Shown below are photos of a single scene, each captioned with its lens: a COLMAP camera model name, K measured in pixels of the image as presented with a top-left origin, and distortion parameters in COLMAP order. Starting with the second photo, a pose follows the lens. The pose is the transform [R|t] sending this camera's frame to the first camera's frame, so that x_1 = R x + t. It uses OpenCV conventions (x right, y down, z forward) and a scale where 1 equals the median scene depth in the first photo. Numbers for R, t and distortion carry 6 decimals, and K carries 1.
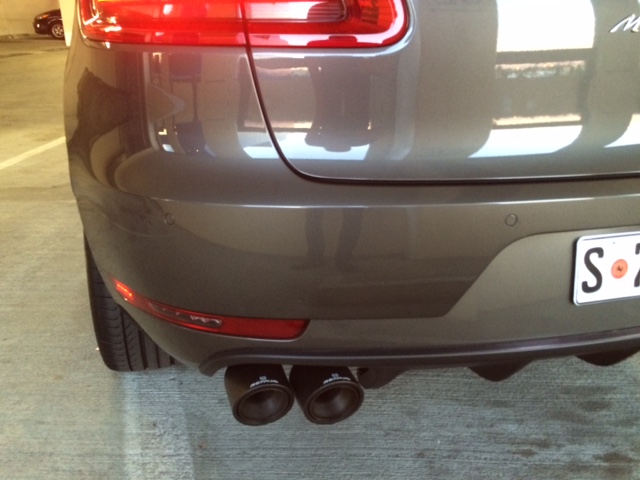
lens RADIAL K [[538.1, 0, 321.8], [0, 538.1, 239.0], [0, 0, 1]] dist [0.074814, -0.094674]
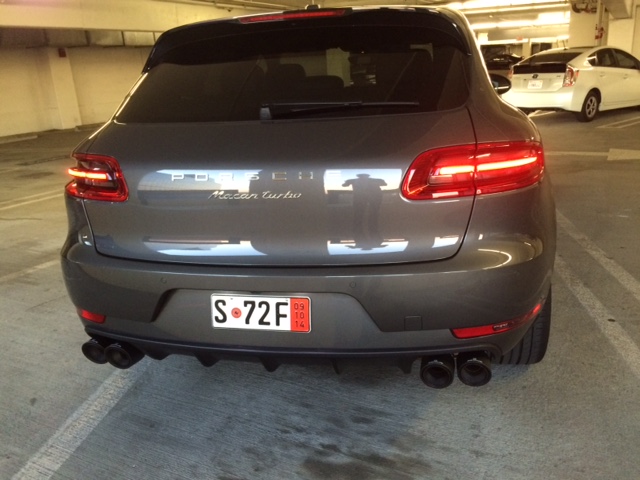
lens RADIAL K [[538.1, 0, 321.8], [0, 538.1, 239.0], [0, 0, 1]] dist [0.074814, -0.094674]
pose [[0.890728, 0.080112, -0.447421, 1.137756], [-0.112406, 0.992595, -0.046053, -0.104726], [0.440418, 0.091314, 0.893137, -0.418668]]
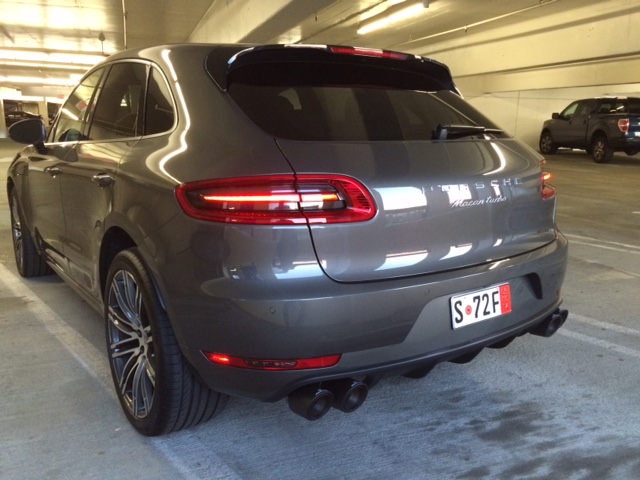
lens RADIAL K [[538.1, 0, 321.8], [0, 538.1, 239.0], [0, 0, 1]] dist [0.074814, -0.094674]
pose [[0.938428, -0.074296, 0.337390, -0.473305], [0.128933, 0.981359, -0.142516, 0.006737], [-0.320513, 0.177242, 0.930514, -0.576222]]
